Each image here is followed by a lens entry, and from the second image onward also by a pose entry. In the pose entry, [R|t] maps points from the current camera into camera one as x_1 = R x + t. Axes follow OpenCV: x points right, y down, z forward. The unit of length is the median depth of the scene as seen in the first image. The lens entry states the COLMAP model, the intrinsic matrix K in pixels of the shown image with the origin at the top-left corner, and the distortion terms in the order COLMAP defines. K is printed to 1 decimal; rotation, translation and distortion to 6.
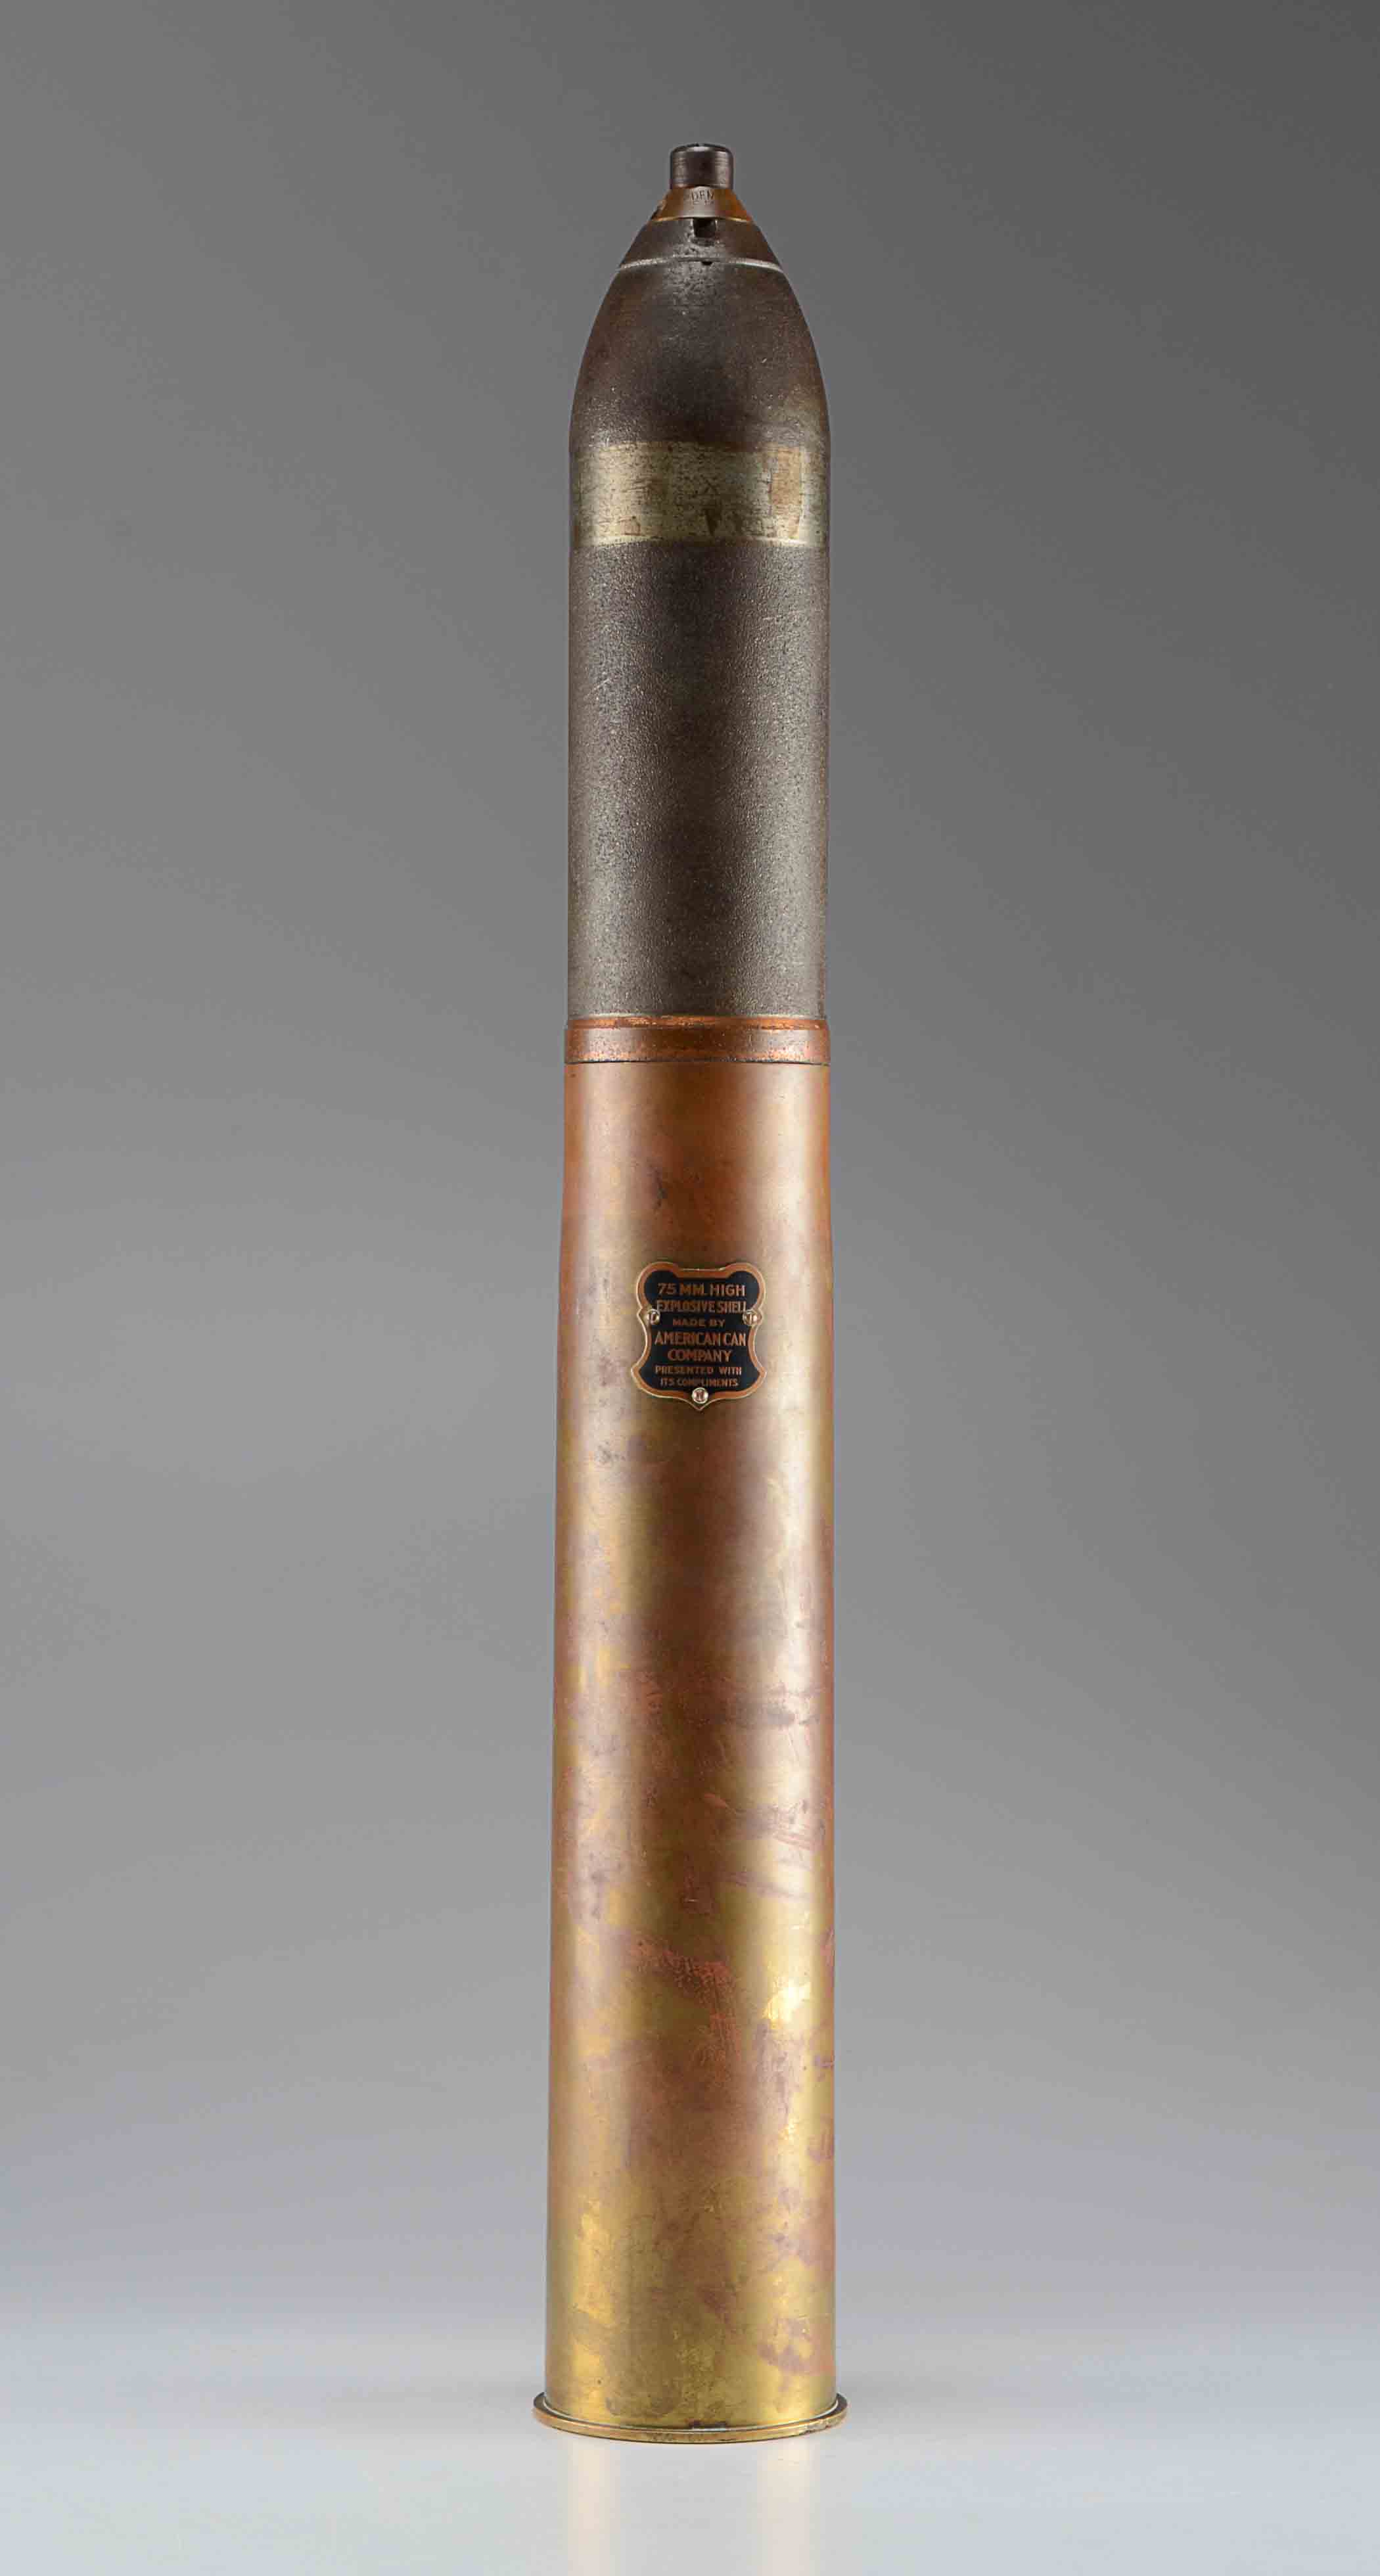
lens RADIAL K [[5951.2, 0, 690.7], [0, 5951.2, 1287.4], [0, 0, 1]] dist [-0.167901, 0.000000]
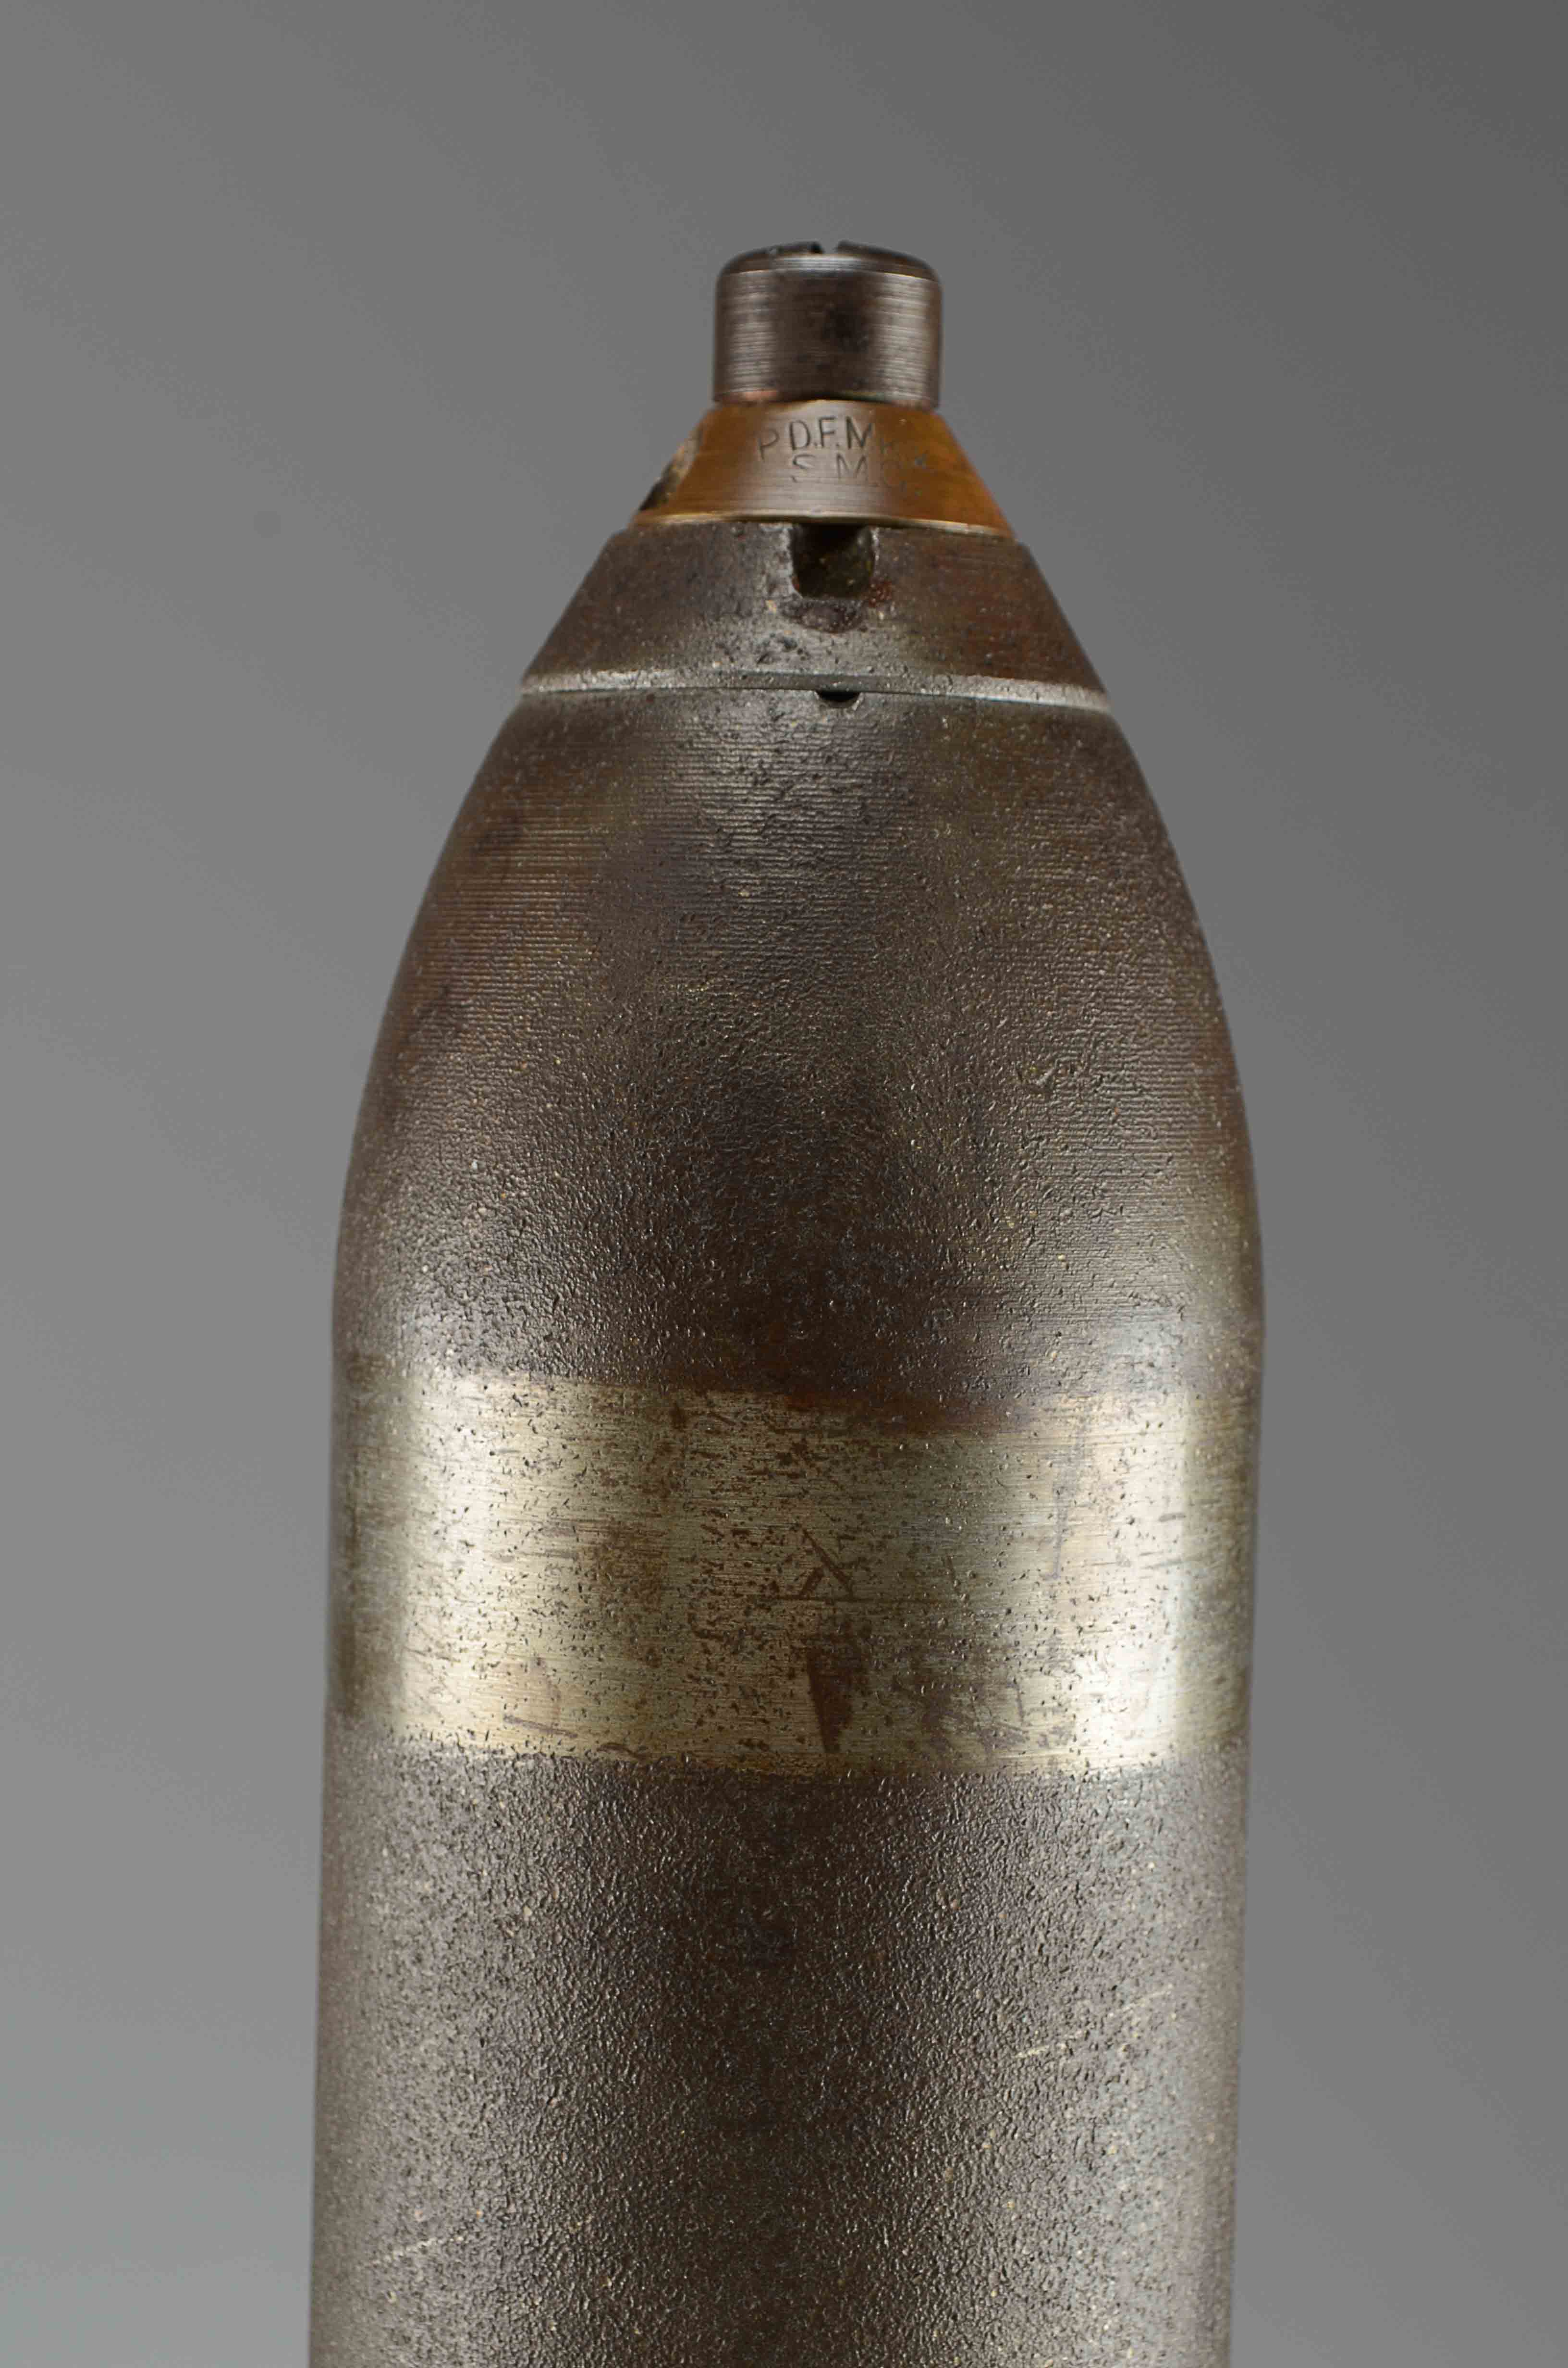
lens RADIAL K [[5216.4, 0, 782.8], [0, 5216.4, 1184.5], [0, 0, 1]] dist [-0.117447, 0.000000]
pose [[0.999636, 0.023410, -0.013427, 0.003951], [-0.023229, 0.999640, 0.013456, -0.153553], [0.013737, -0.013139, 0.999819, 0.761269]]
